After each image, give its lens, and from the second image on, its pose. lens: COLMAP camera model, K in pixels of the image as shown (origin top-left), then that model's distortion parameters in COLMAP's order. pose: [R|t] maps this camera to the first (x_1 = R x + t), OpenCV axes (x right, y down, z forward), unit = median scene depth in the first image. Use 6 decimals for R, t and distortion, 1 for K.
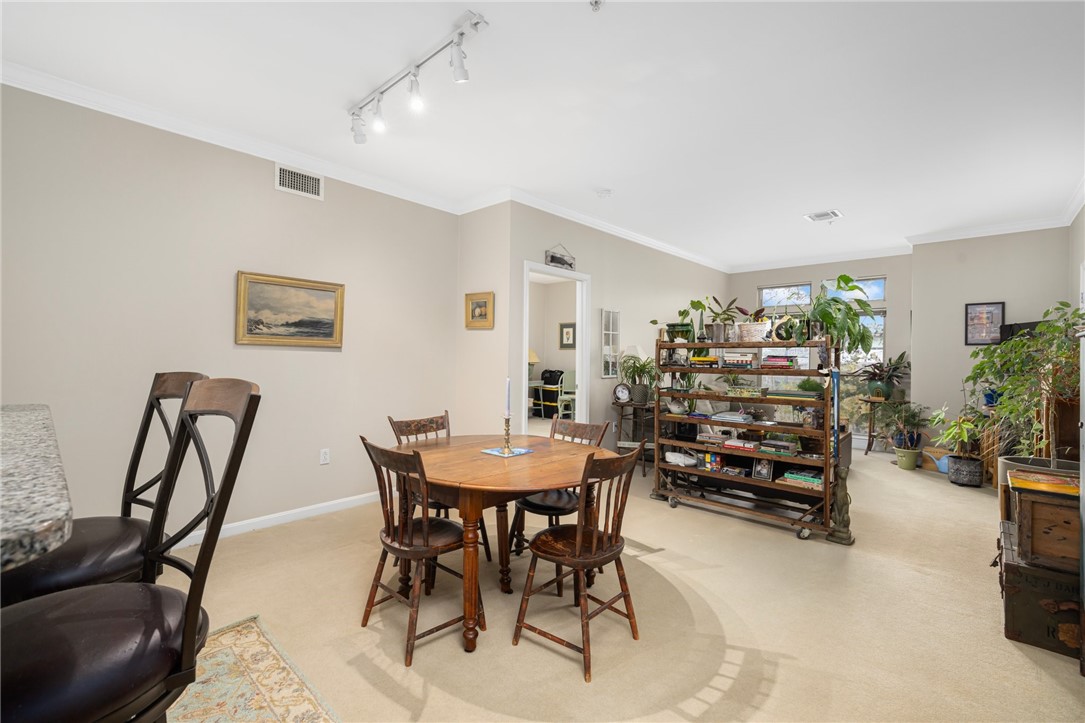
lens RADIAL K [[462.4, 0, 535.0], [0, 462.4, 355.3], [0, 0, 1]] dist [-0.000363, -0.000141]
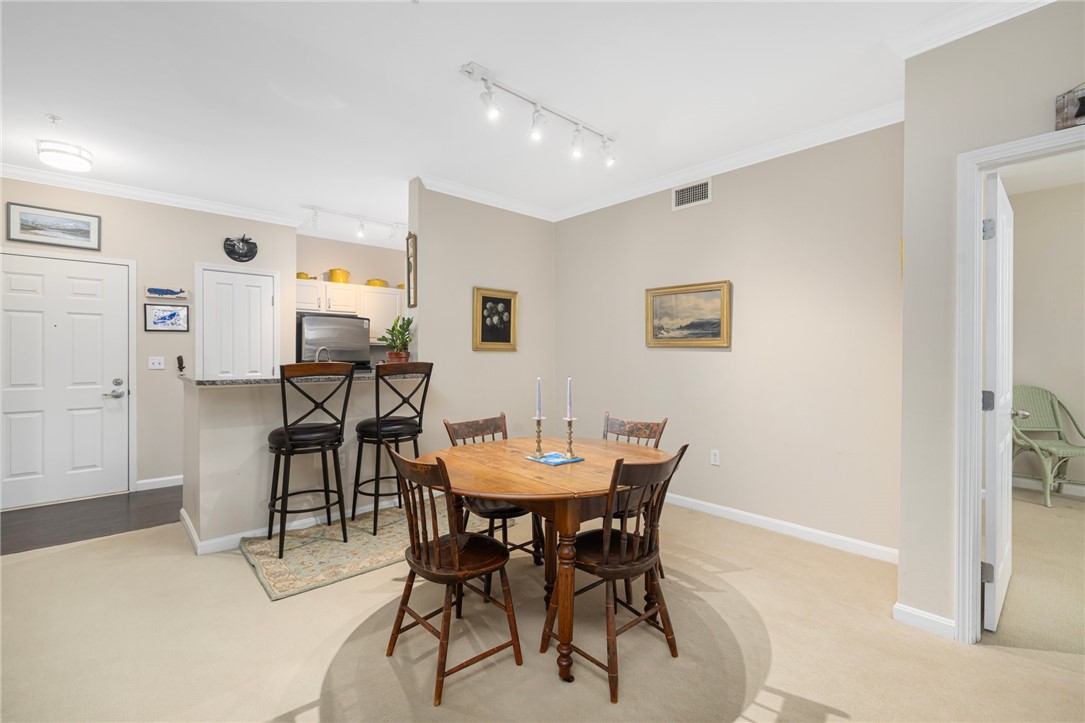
lens RADIAL K [[468.1, 0, 538.1], [0, 468.1, 353.7], [0, 0, 1]] dist [0.003036, 0.000059]
pose [[-0.071042, -0.014117, -0.997373, 0.579242], [-0.002050, 0.999900, -0.014007, 0.011396], [0.997471, 0.001050, -0.071064, 0.698518]]
